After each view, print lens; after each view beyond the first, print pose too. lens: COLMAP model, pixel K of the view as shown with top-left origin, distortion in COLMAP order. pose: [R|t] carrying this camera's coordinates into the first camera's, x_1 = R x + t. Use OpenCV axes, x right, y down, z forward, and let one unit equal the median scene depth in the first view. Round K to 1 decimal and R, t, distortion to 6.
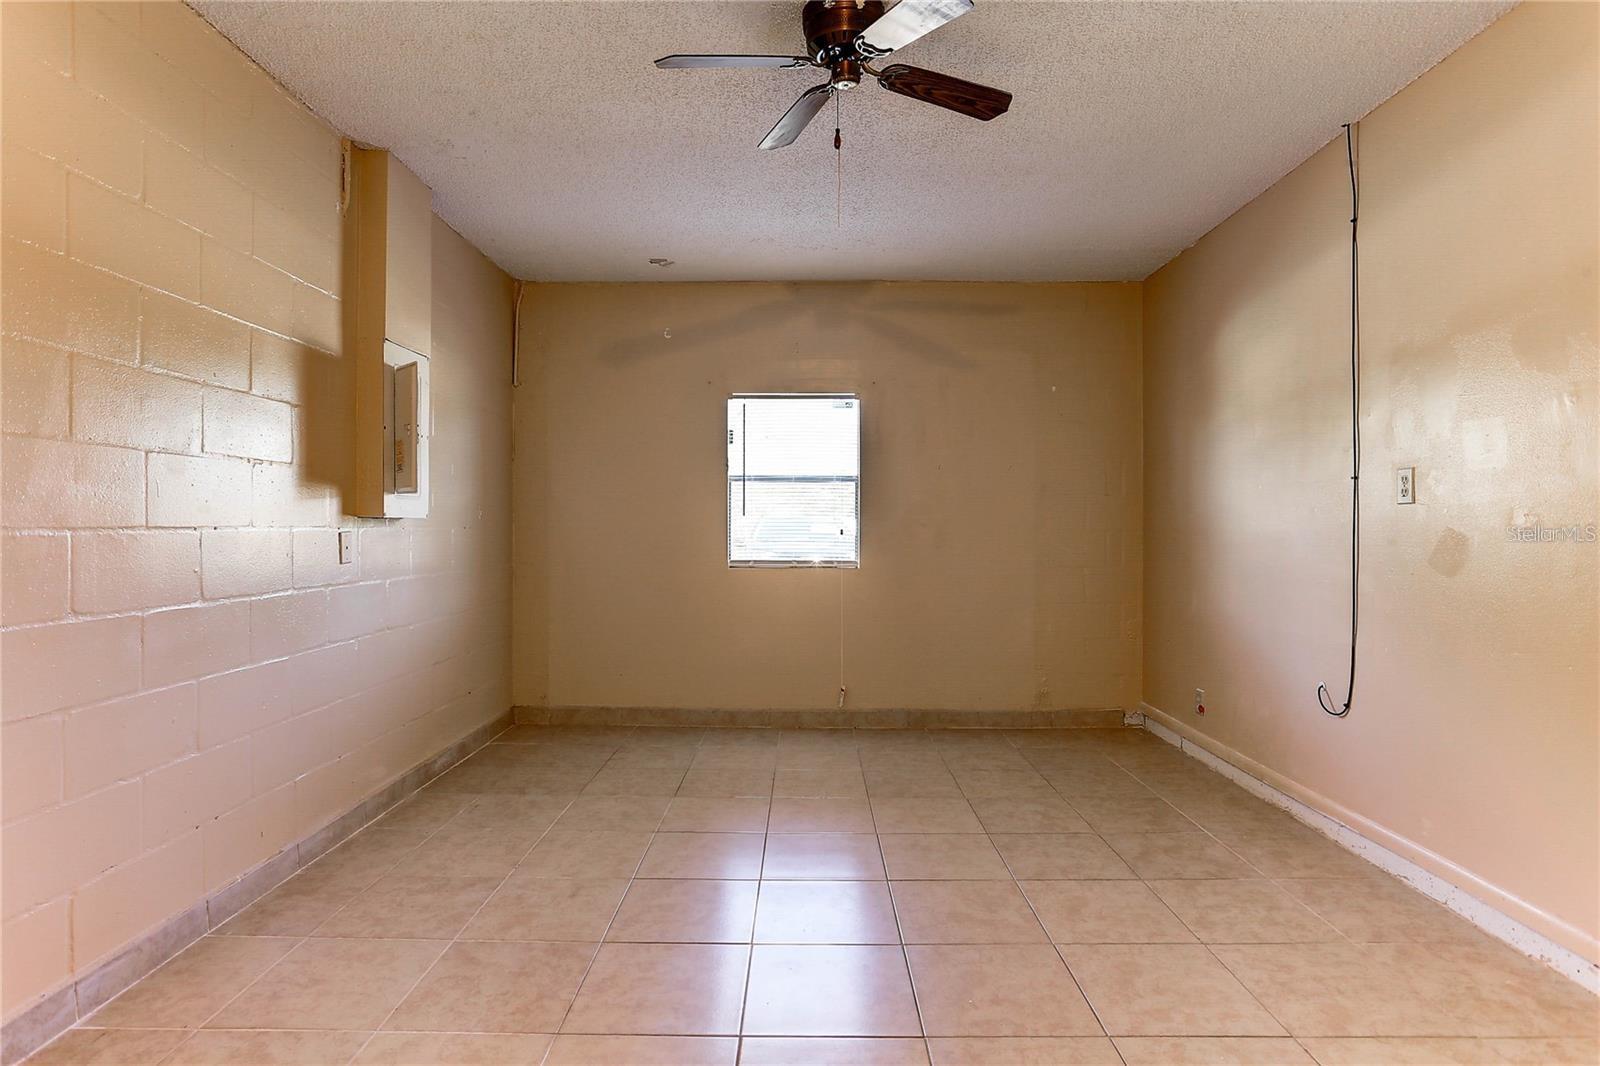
lens RADIAL K [[804.8, 0, 796.5], [0, 804.8, 529.8], [0, 0, 1]] dist [-0.049075, 0.007054]
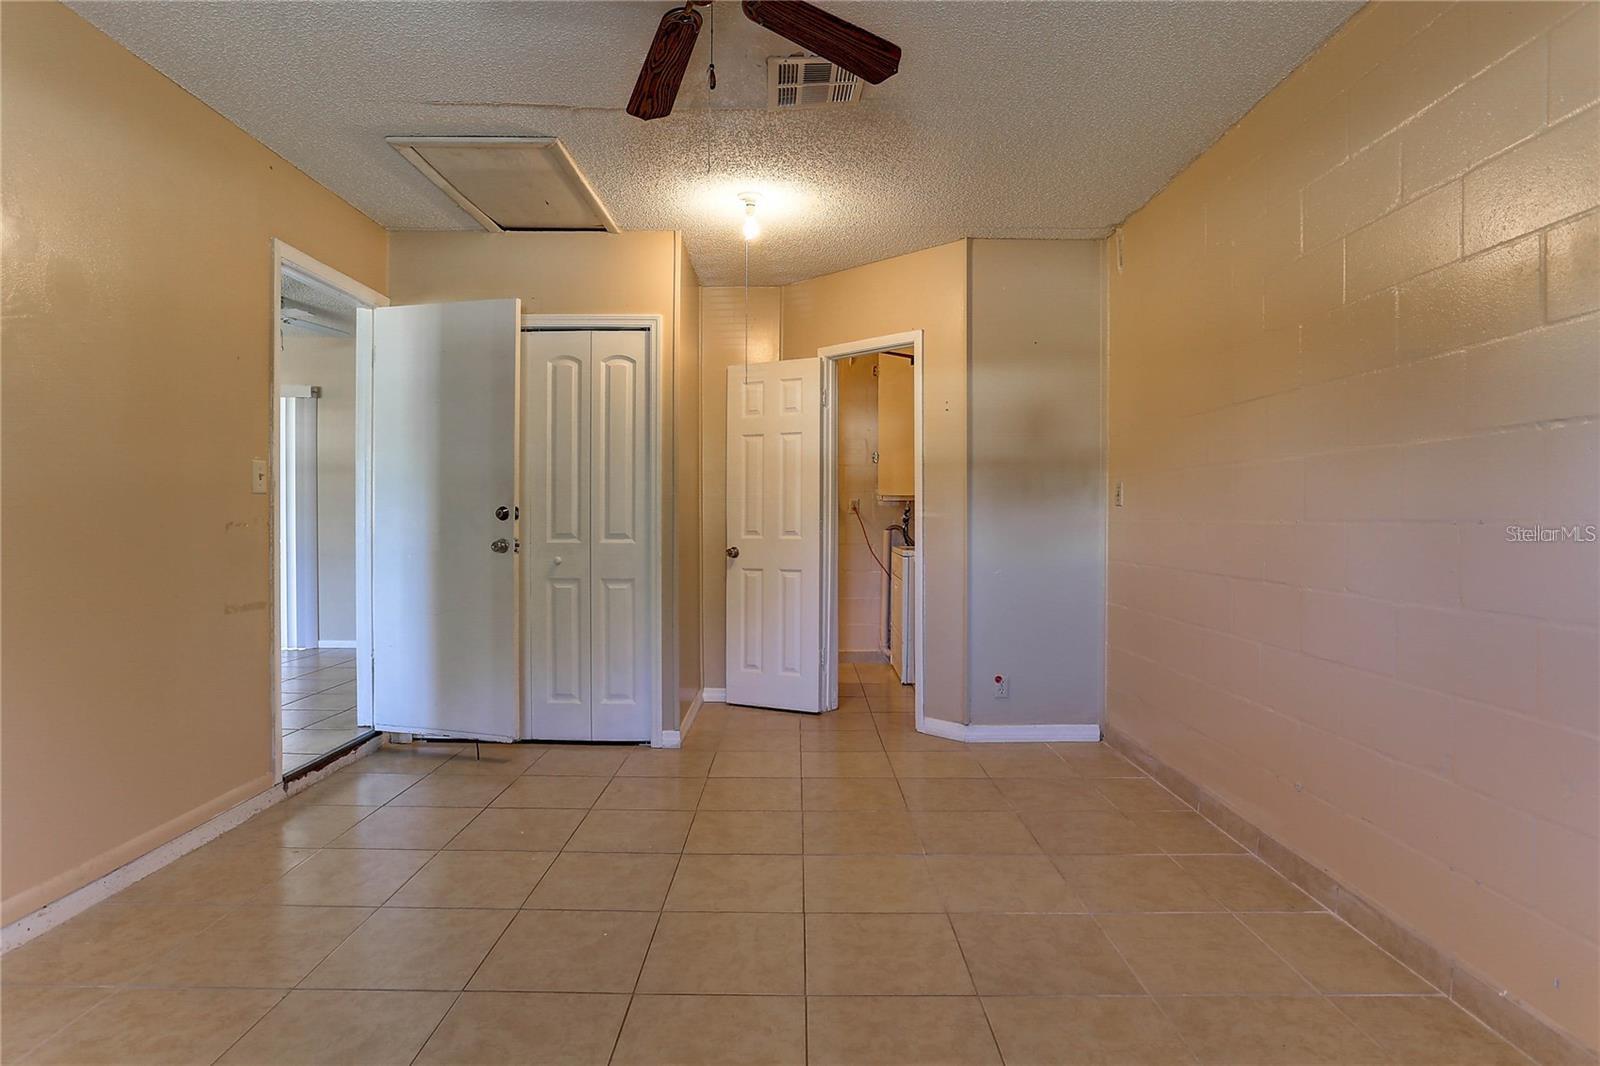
lens RADIAL K [[804.8, 0, 805.9], [0, 804.8, 530.5], [0, 0, 1]] dist [-0.049075, 0.007054]
pose [[-0.999798, -0.003595, -0.019751, -0.041068], [-0.004006, 0.999776, 0.020803, -0.007352], [0.019672, 0.020878, -0.999588, 2.044938]]
